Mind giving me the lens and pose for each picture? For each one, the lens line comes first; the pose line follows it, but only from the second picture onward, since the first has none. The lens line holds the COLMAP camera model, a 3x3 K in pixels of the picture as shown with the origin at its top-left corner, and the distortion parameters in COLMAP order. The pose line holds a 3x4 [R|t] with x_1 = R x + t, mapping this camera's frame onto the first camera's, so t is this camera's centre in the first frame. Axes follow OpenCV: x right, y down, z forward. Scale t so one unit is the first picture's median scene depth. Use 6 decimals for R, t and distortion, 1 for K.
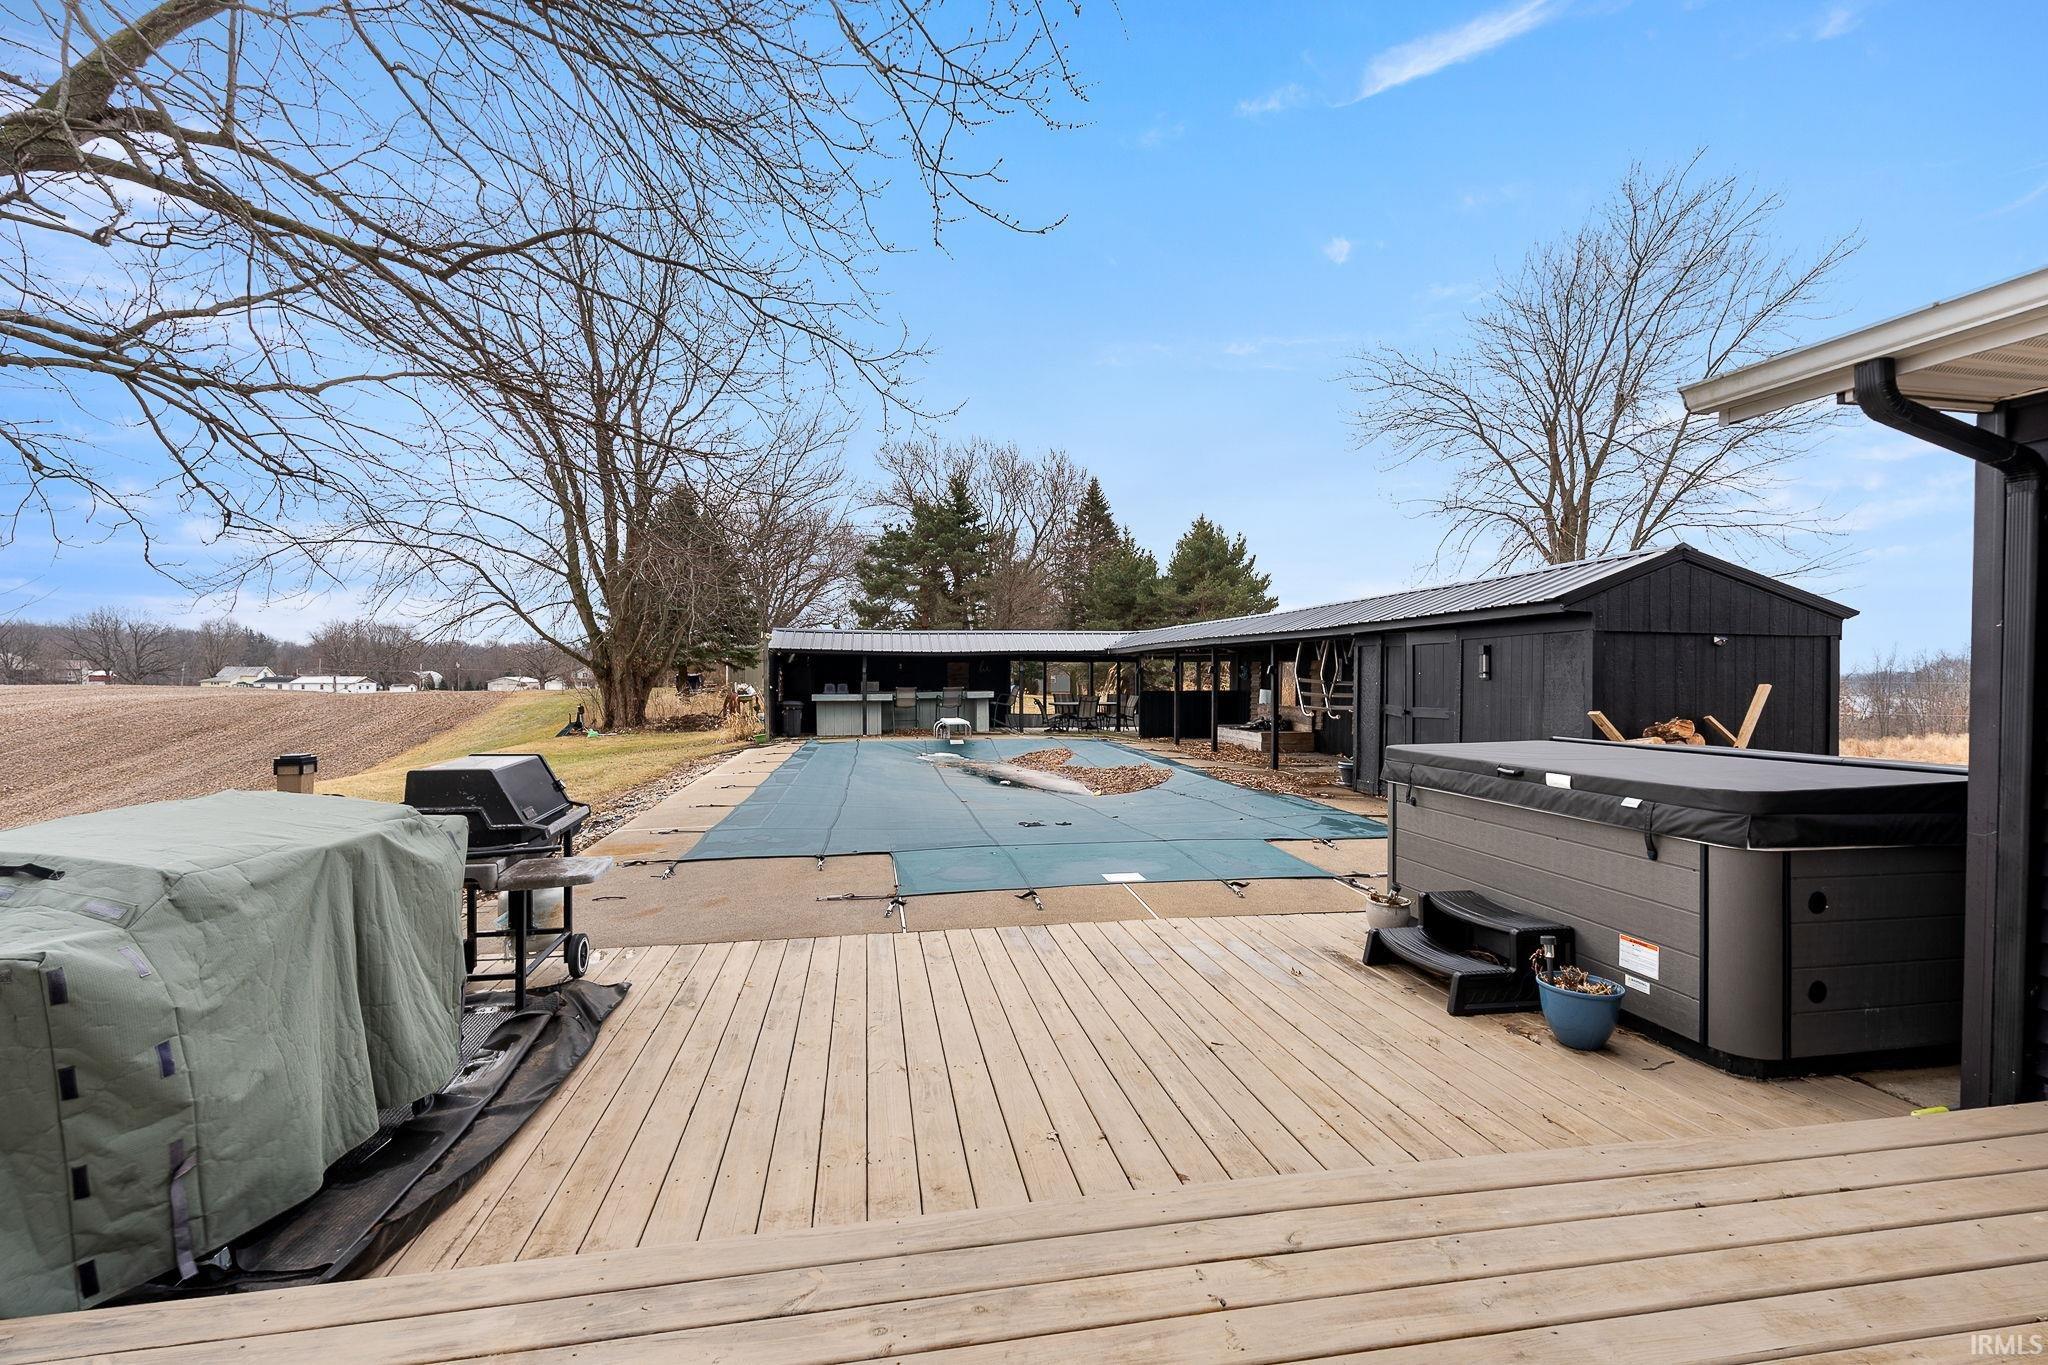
lens RADIAL K [[904.1, 0, 1020.7], [0, 904.1, 687.4], [0, 0, 1]] dist [-0.001457, -0.000569]
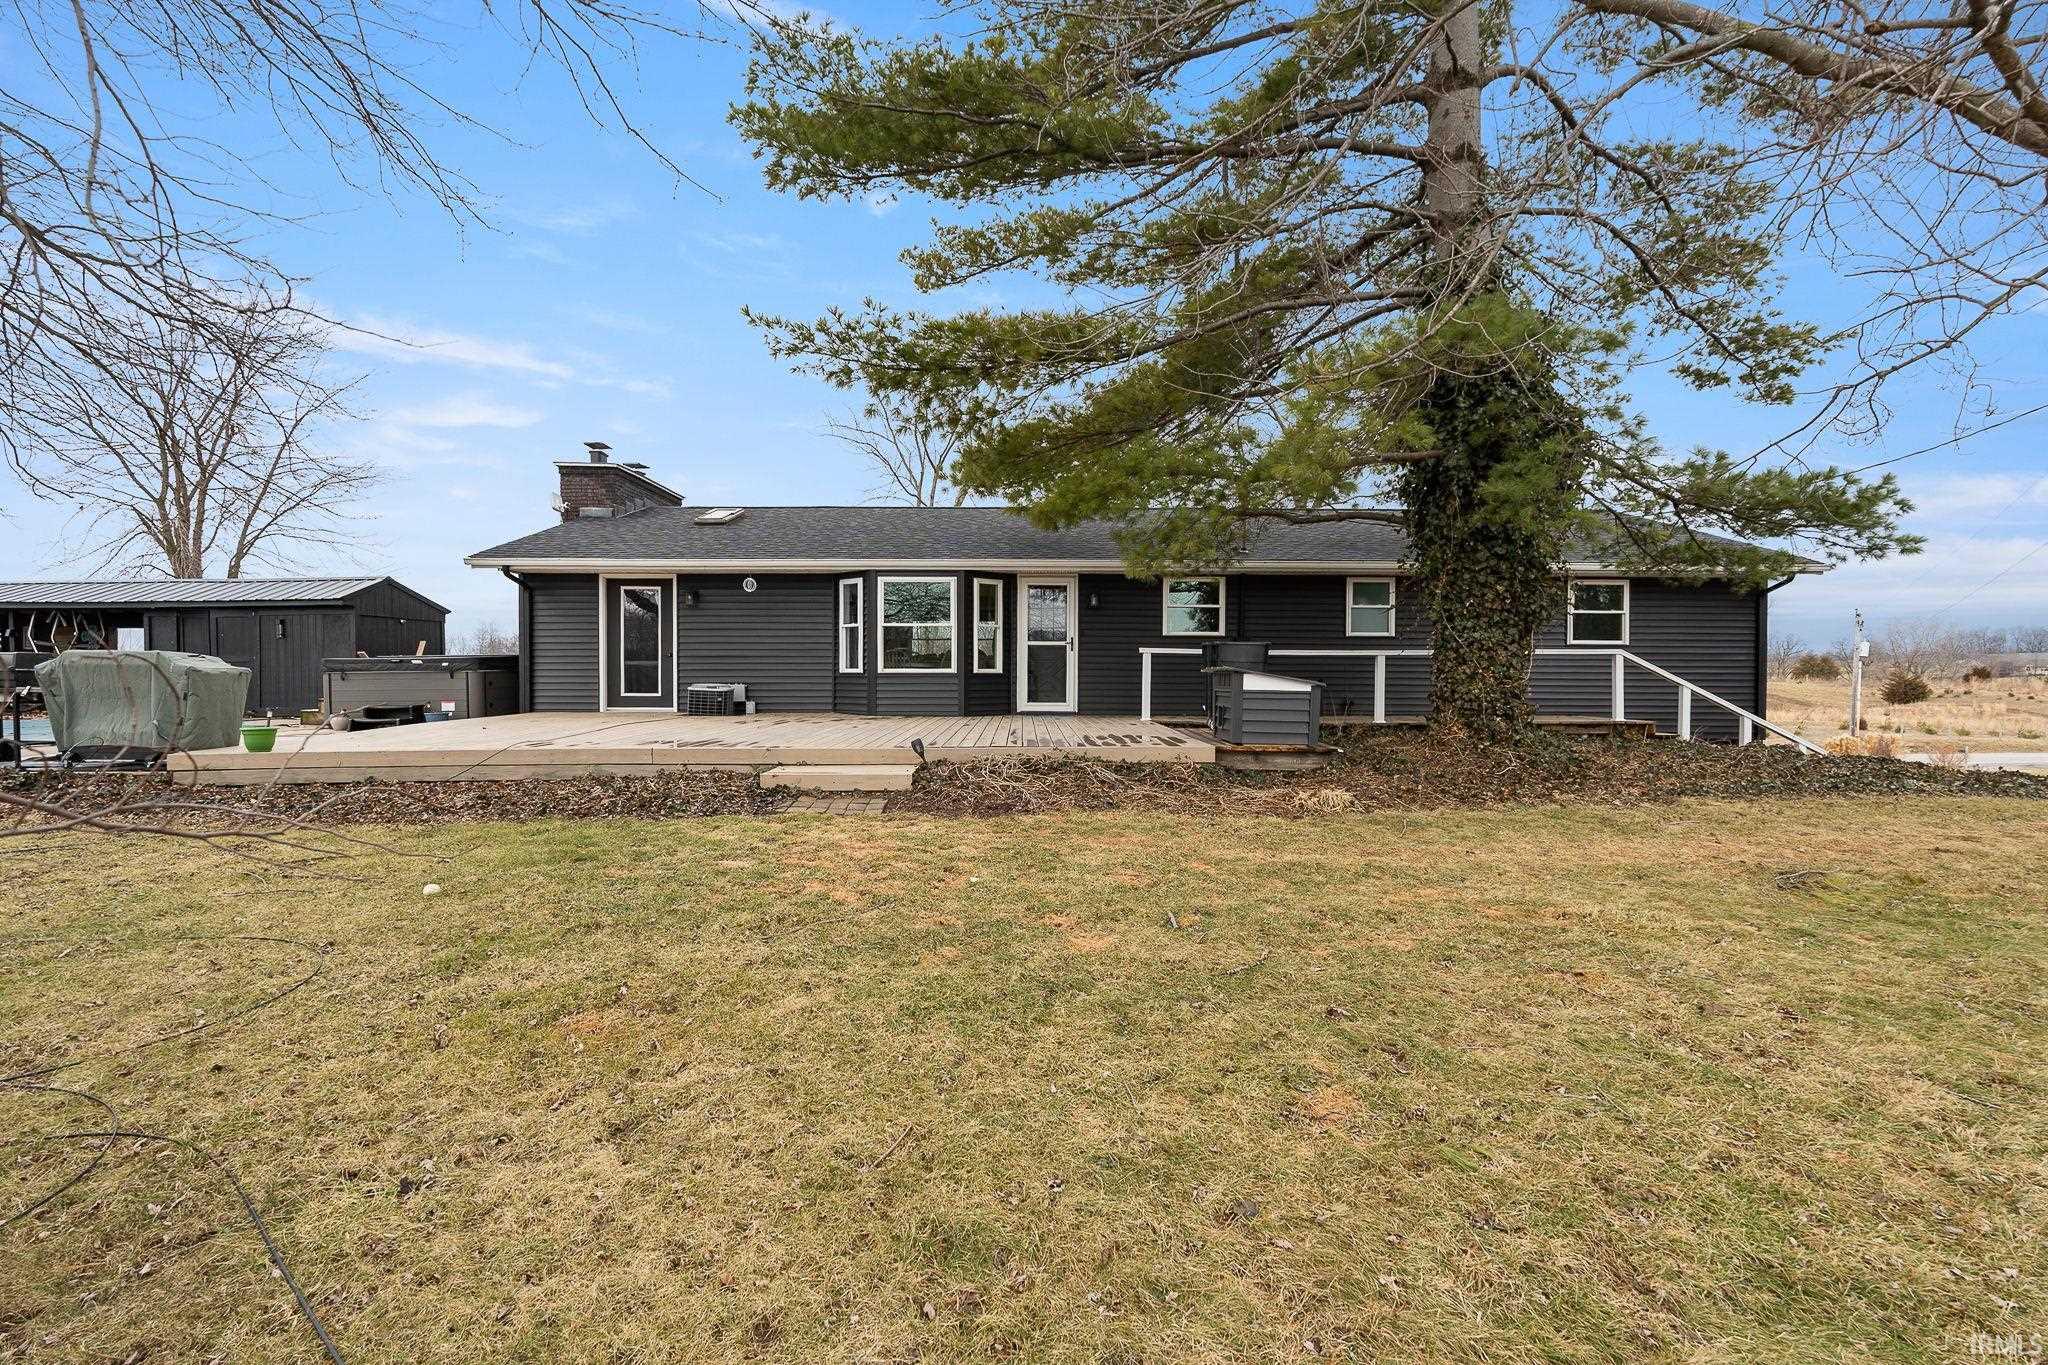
lens RADIAL K [[919.3, 0, 1034.4], [0, 919.3, 663.2], [0, 0, 1]] dist [-0.013154, -0.000271]
pose [[0.162941, -0.004352, 0.986626, -0.416375], [0.019265, 0.999814, 0.001228, 0.027106], [-0.986448, 0.018807, 0.162994, -0.314817]]
